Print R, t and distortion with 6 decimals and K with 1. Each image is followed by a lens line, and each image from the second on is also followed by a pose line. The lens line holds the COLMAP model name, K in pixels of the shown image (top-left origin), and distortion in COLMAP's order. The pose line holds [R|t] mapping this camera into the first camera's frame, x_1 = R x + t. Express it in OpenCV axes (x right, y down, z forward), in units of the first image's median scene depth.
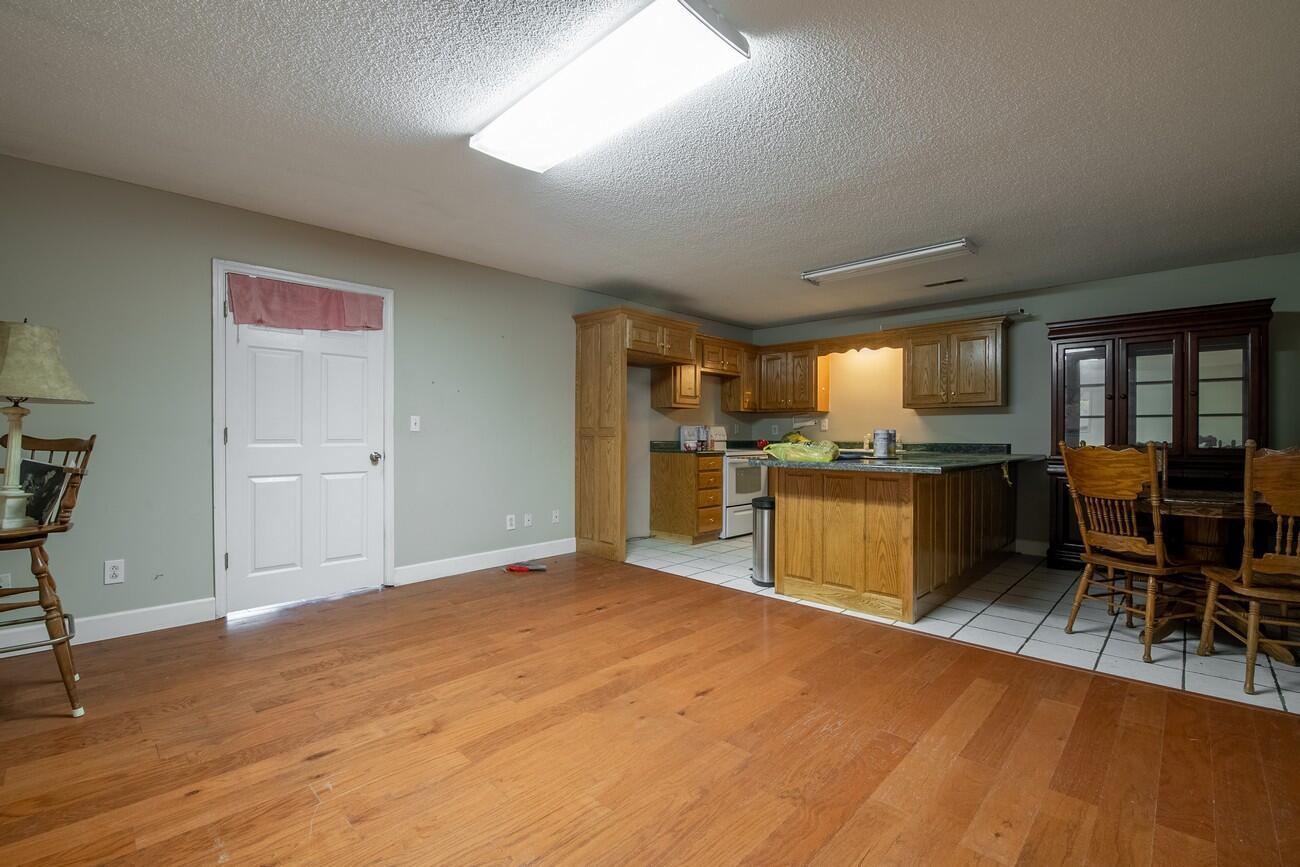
lens RADIAL K [[604.0, 0, 625.9], [0, 604.0, 435.5], [0, 0, 1]] dist [-0.001122, -0.000263]
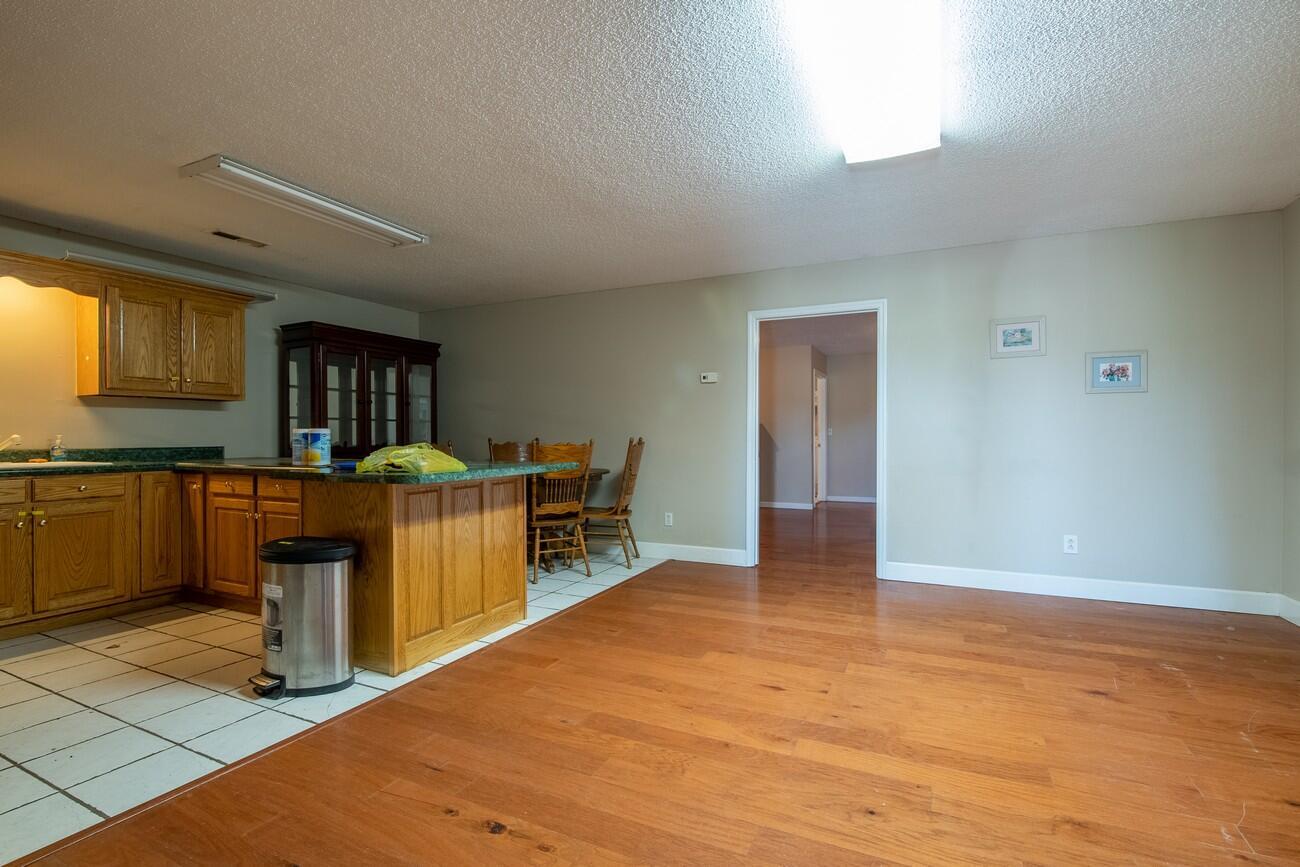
lens RADIAL K [[583.4, 0, 654.9], [0, 583.4, 437.4], [0, 0, 1]] dist [0.000852, -0.008936]
pose [[-0.368290, -0.003706, 0.929704, -0.535764], [0.002622, 0.999984, 0.005025, -0.002298], [-0.929707, 0.004288, -0.368274, 1.163029]]
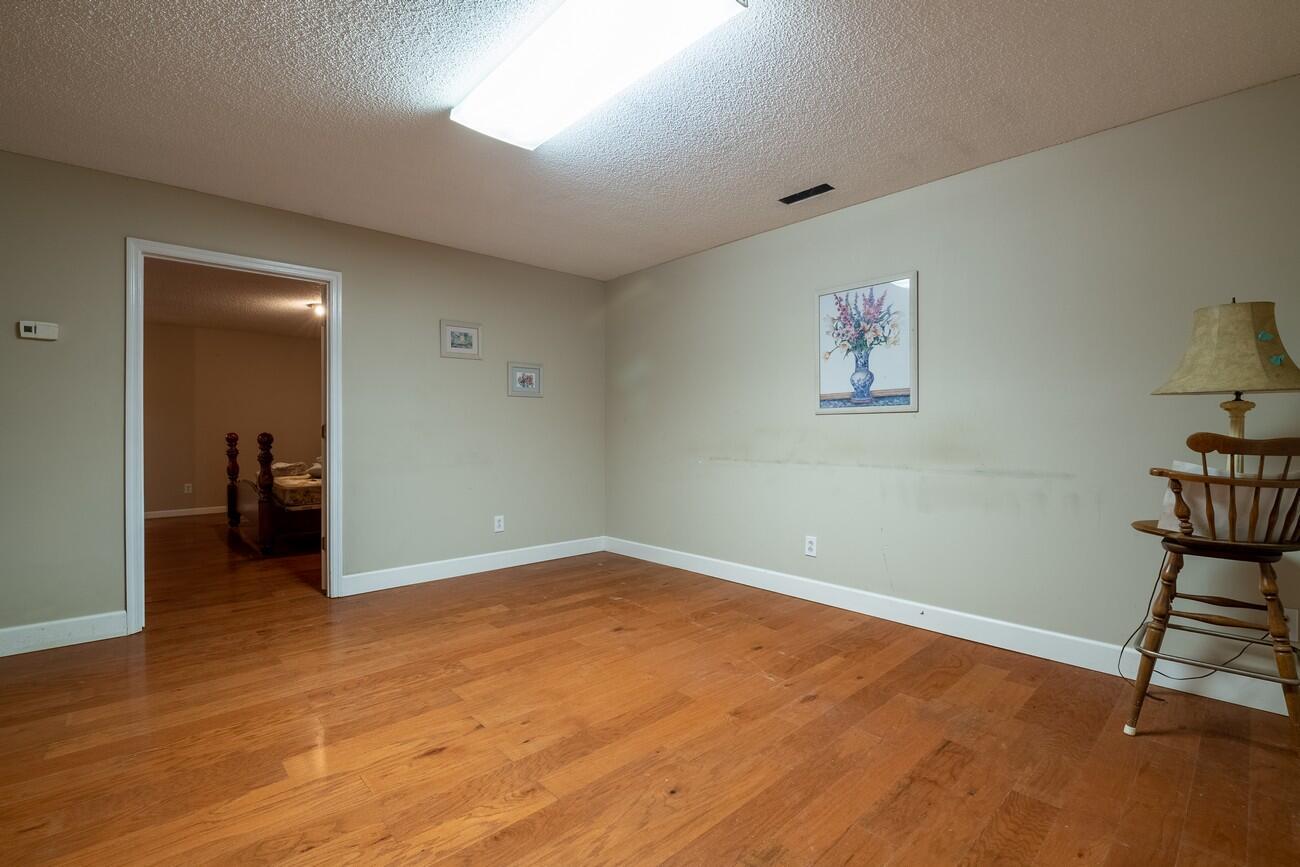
lens RADIAL K [[583.4, 0, 654.9], [0, 583.4, 437.4], [0, 0, 1]] dist [0.000852, -0.008936]
pose [[-0.999967, -0.002249, 0.007834, -0.129396], [-0.002143, 0.999906, 0.013528, -0.002387], [-0.007864, 0.013511, -0.999878, 1.325500]]
